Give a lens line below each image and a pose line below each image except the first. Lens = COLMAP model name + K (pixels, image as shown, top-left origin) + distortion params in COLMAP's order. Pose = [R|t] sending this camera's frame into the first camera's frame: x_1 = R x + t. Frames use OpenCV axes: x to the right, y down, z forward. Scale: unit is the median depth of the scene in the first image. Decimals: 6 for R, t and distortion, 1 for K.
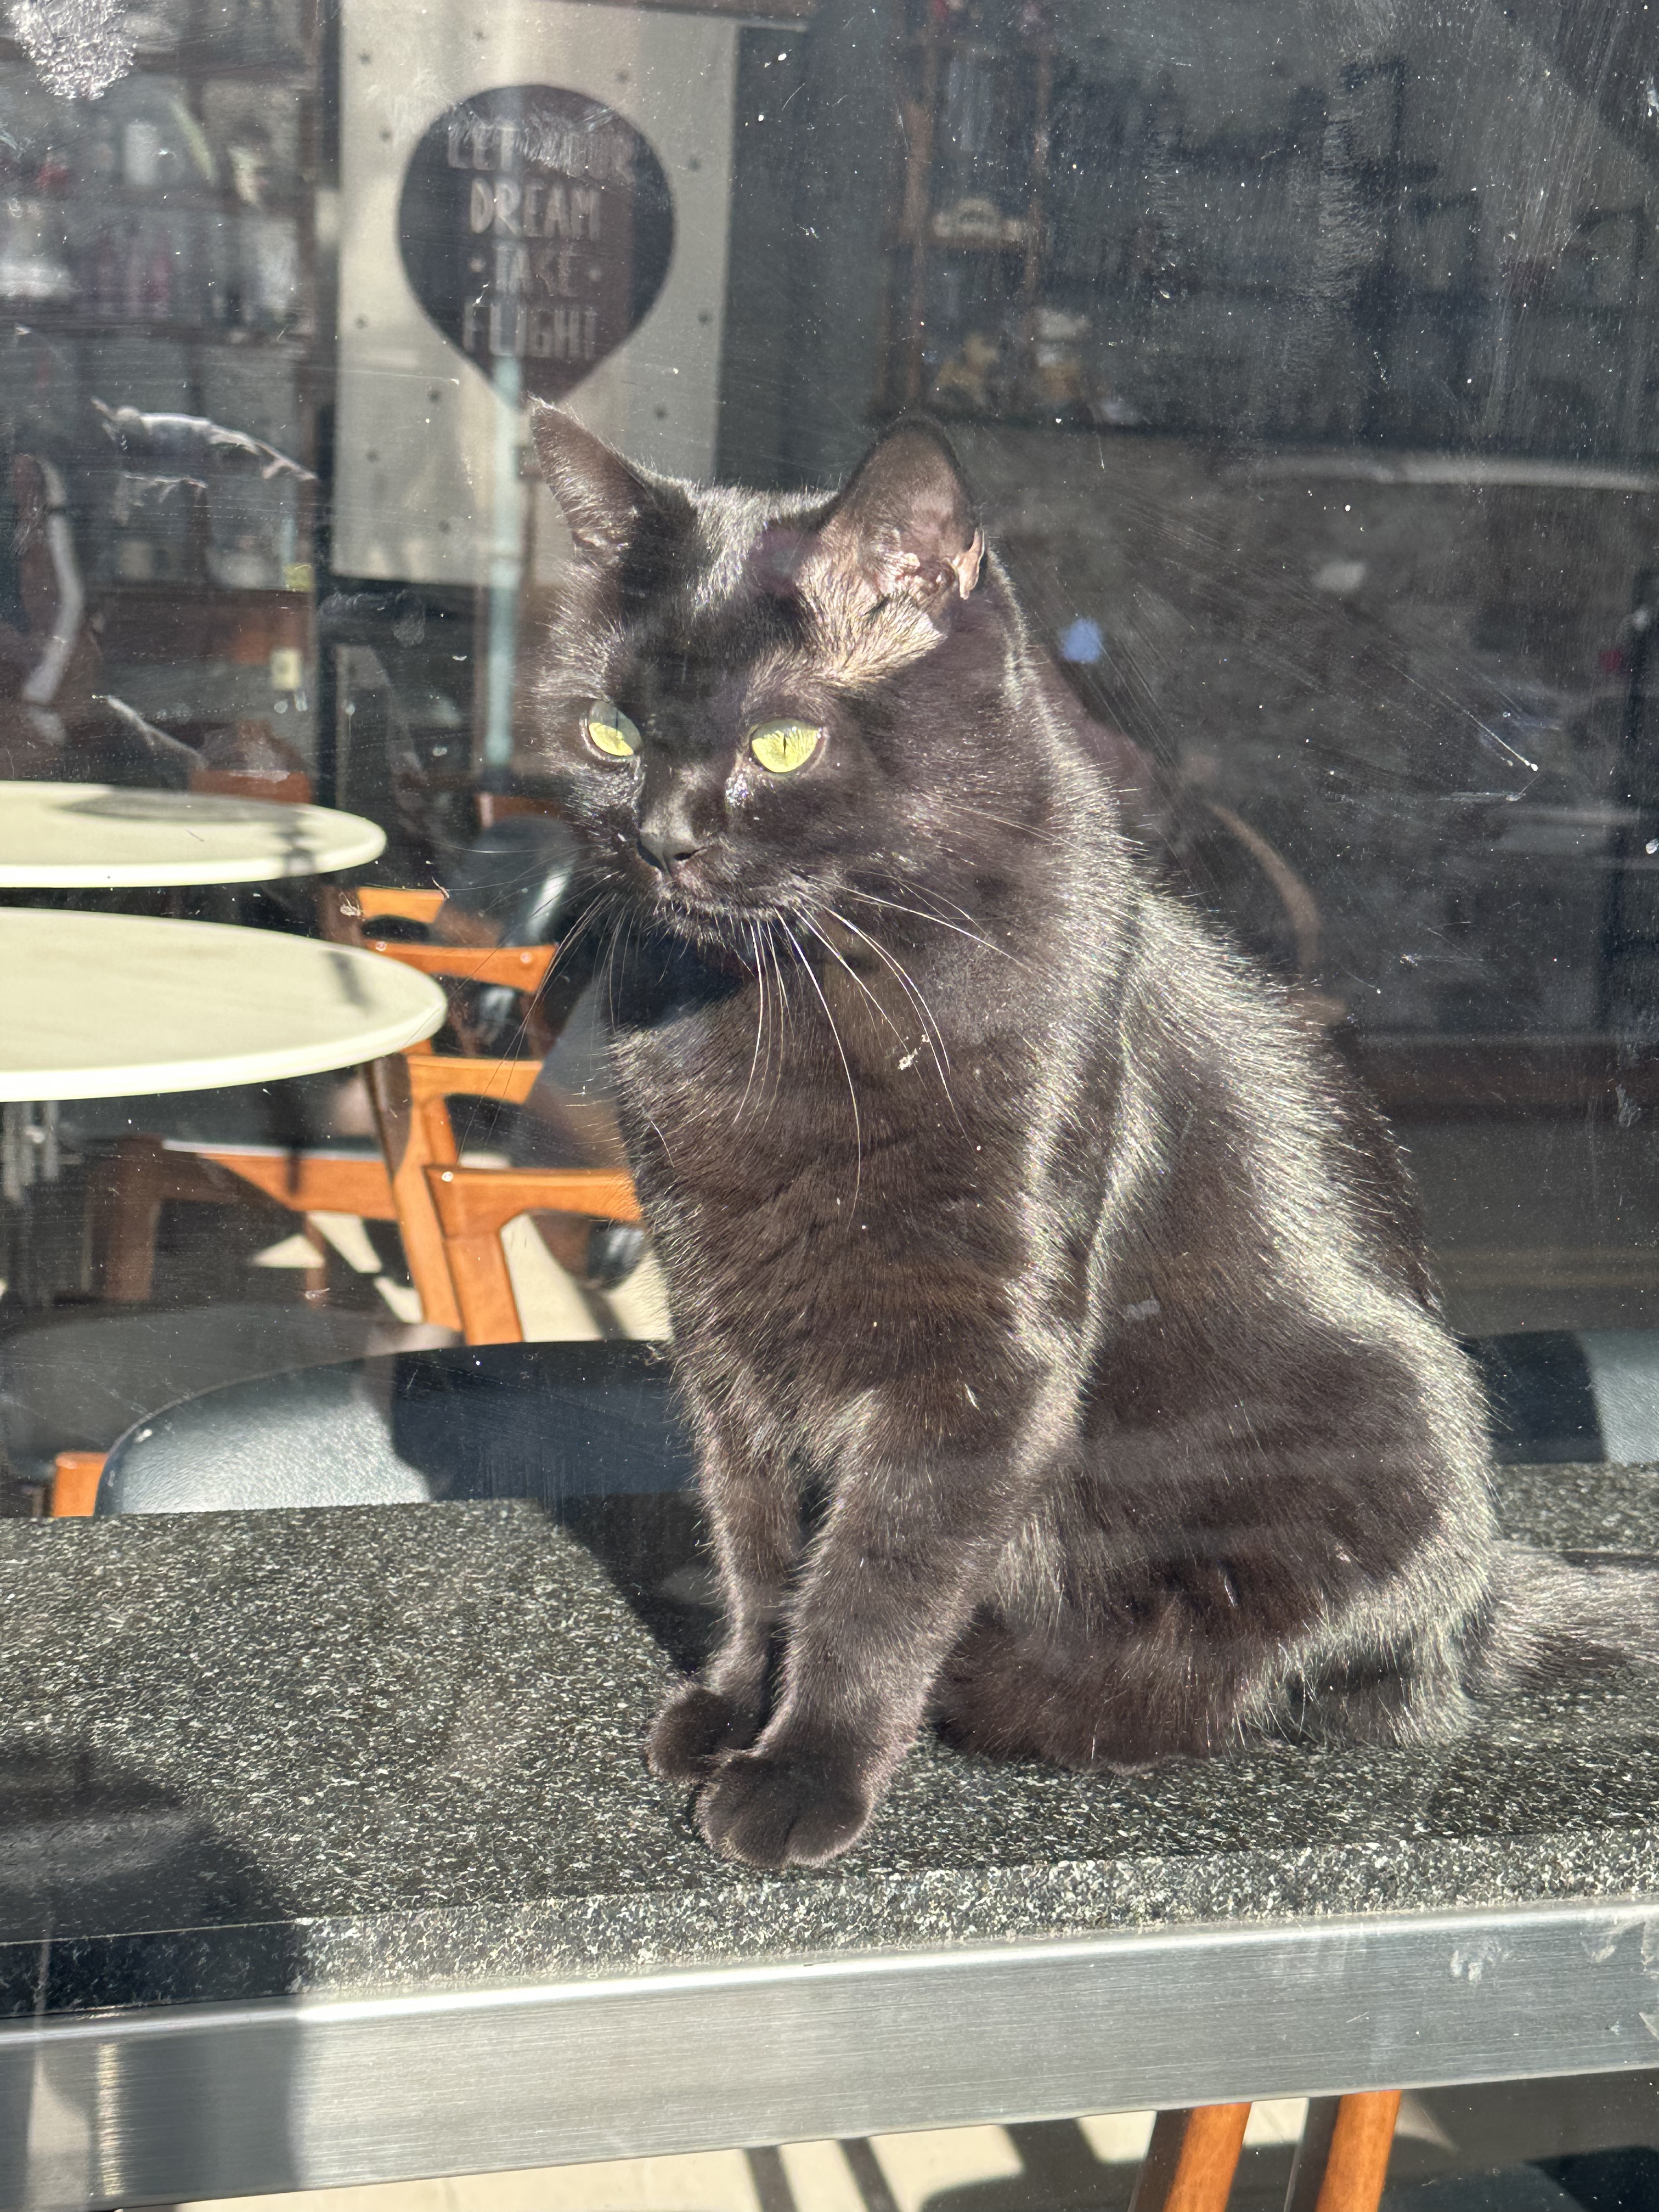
lens RADIAL K [[3088.7, 0, 829.5], [0, 3088.7, 1106.0], [0, 0, 1]] dist [0.129796, -0.063980]
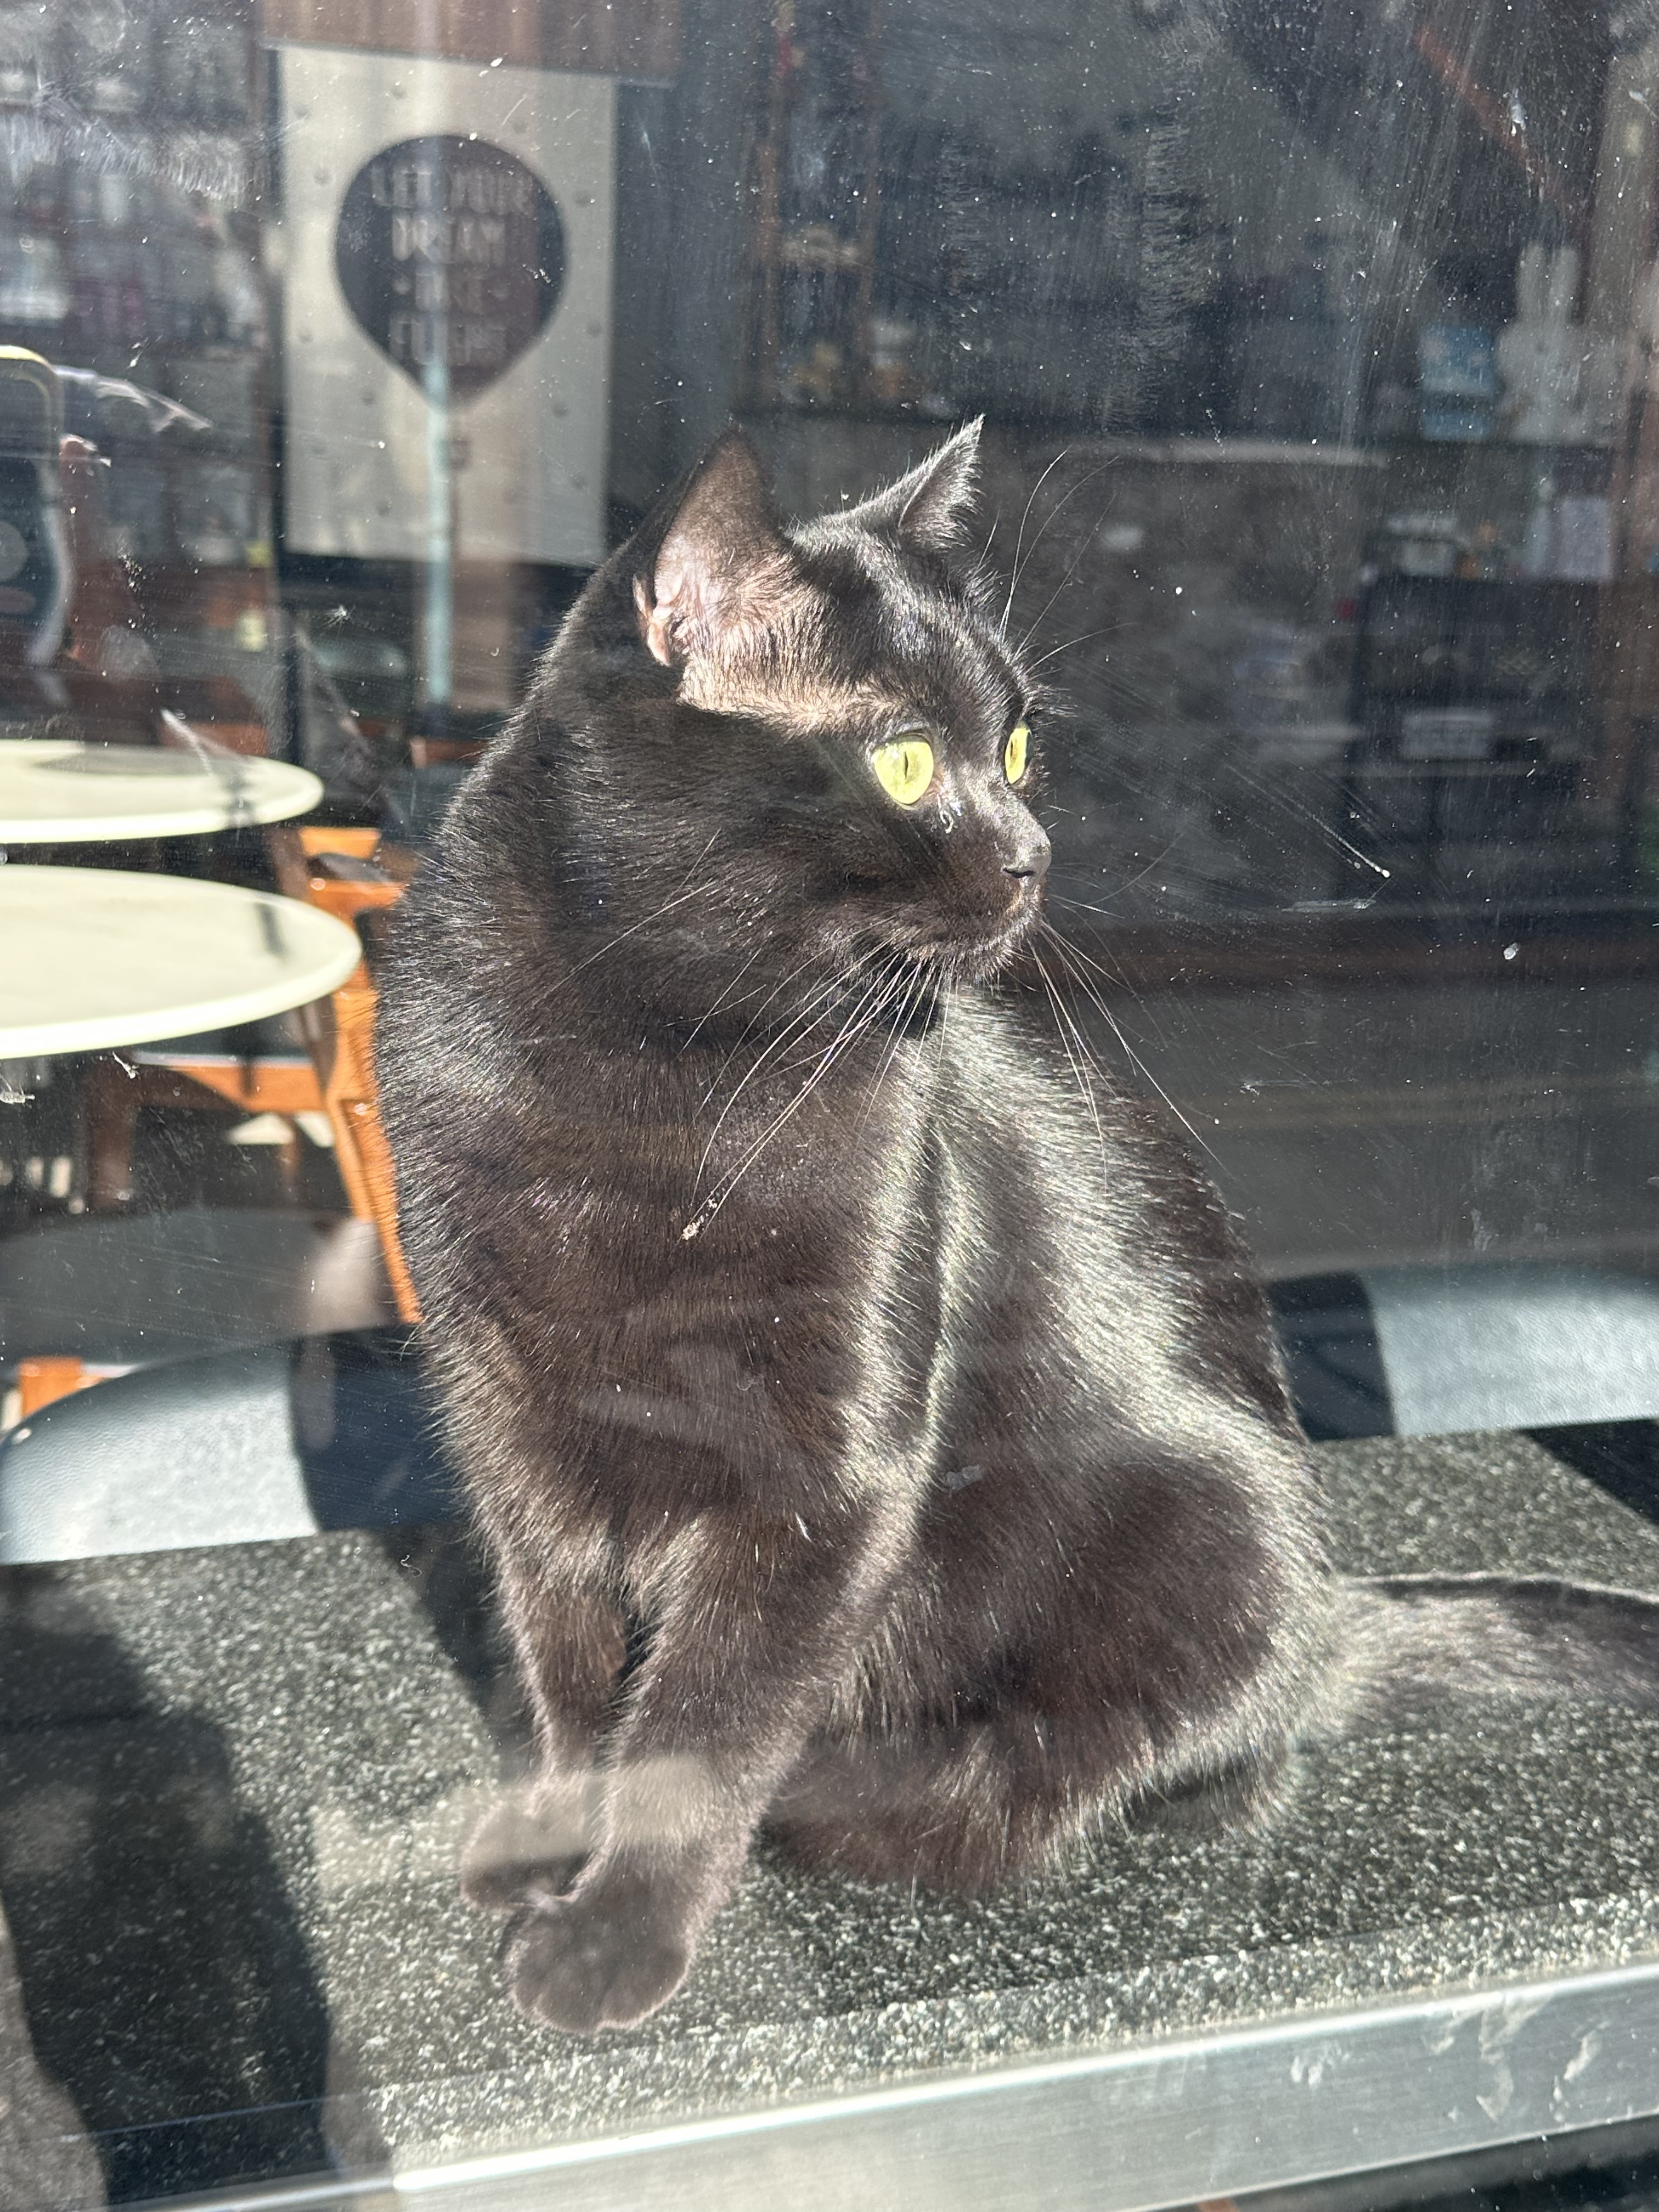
lens RADIAL K [[2451.3, 0, 829.5], [0, 2451.3, 1106.0], [0, 0, 1]] dist [0.172951, -0.395421]
pose [[0.998830, -0.023559, 0.042224, 0.028663], [0.021143, 0.998163, 0.056778, -0.071851], [-0.043484, -0.055819, 0.997494, 0.243876]]
